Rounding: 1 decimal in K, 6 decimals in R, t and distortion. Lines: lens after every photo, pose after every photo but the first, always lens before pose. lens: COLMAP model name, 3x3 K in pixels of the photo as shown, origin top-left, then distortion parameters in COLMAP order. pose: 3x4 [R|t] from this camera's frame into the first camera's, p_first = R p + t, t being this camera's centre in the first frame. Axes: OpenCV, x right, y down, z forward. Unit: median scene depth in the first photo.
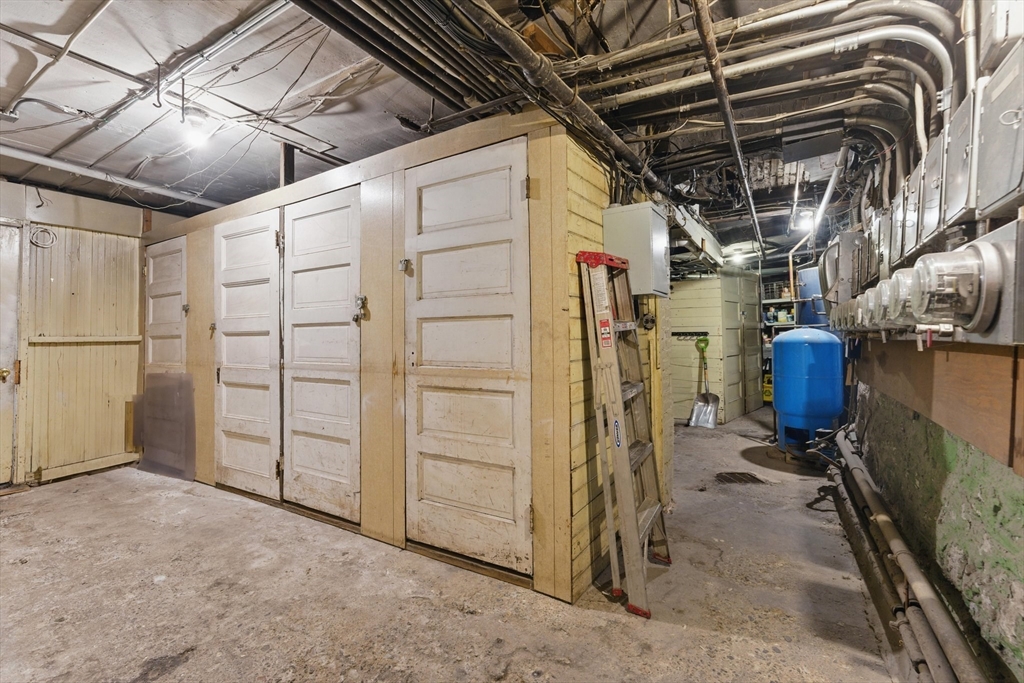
lens RADIAL K [[444.5, 0, 510.2], [0, 444.5, 333.6], [0, 0, 1]] dist [0.001205, 0.000221]
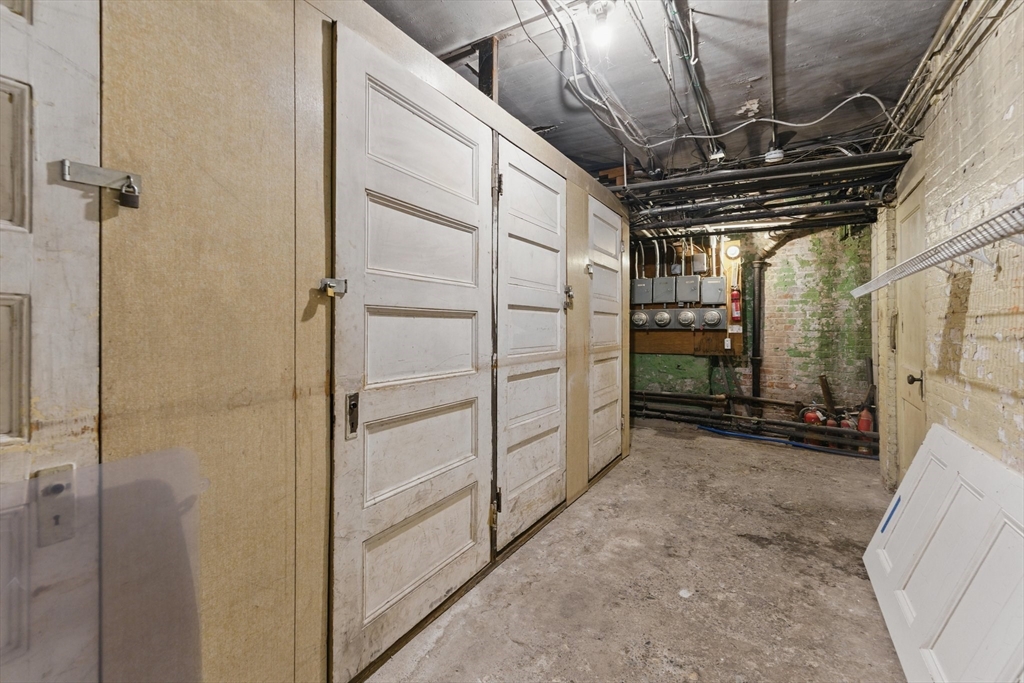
lens RADIAL K [[444.5, 0, 509.0], [0, 444.5, 337.3], [0, 0, 1]] dist [0.001205, 0.000221]
pose [[-0.009776, -0.010301, 0.999899, -1.394026], [-0.006890, 0.999924, 0.010234, 0.028447], [-0.999928, -0.006789, -0.009846, 1.141806]]
